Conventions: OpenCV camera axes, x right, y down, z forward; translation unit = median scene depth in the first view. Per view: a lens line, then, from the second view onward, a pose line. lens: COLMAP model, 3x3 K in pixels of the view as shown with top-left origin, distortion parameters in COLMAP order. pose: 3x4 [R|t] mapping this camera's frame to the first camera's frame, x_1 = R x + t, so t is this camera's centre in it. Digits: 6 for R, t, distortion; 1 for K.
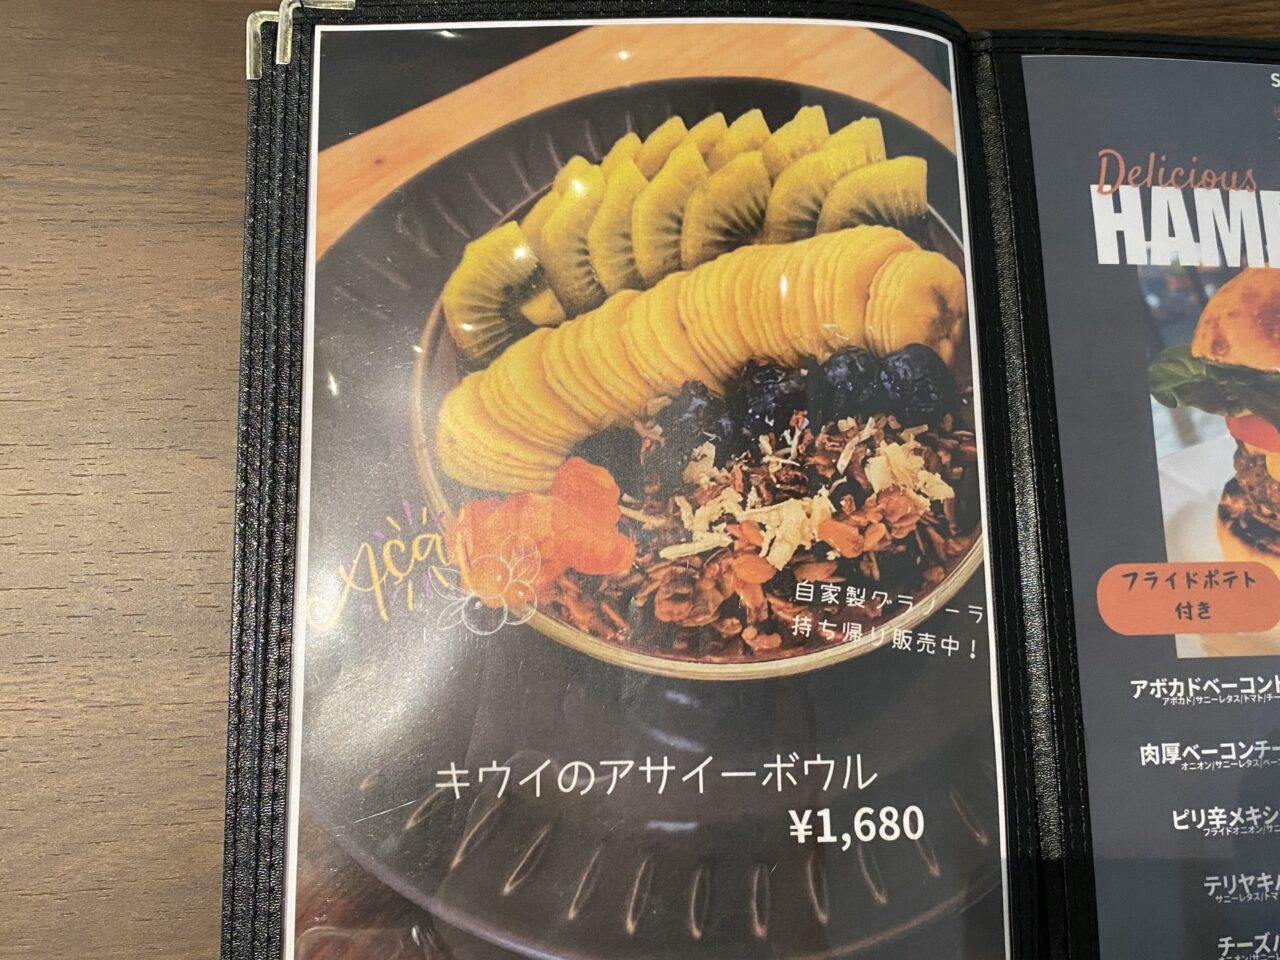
lens RADIAL K [[1129.7, 0, 636.7], [0, 1129.7, 524.6], [0, 0, 1]] dist [0.051435, -0.180961]
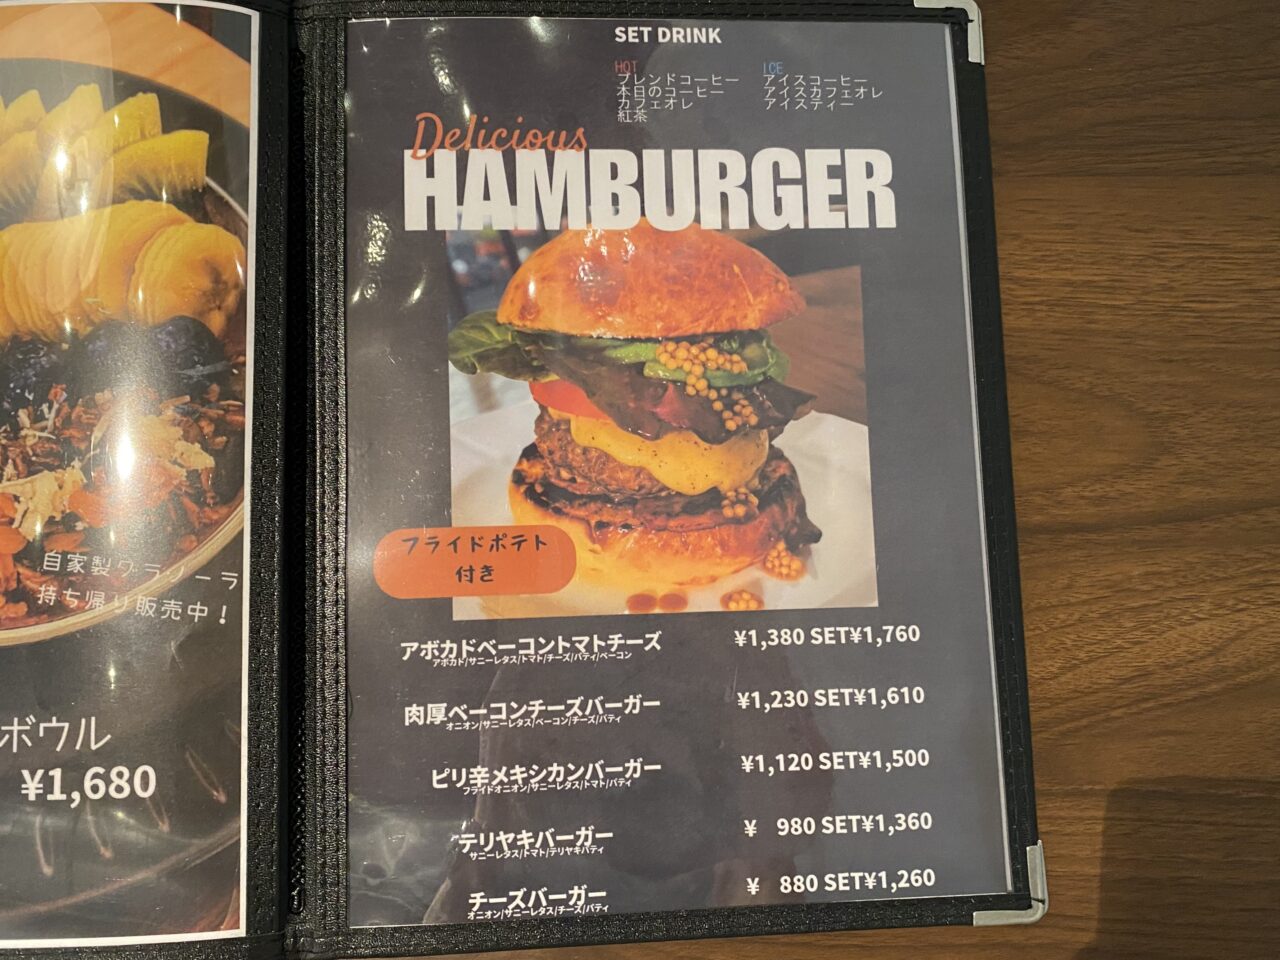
lens RADIAL K [[1129.7, 0, 636.7], [0, 1129.7, 524.6], [0, 0, 1]] dist [0.051435, -0.180961]
pose [[0.999693, -0.011432, -0.021992, 0.682222], [0.012517, 0.998678, 0.049862, -0.018257], [0.021393, -0.050122, 0.998514, -0.015923]]
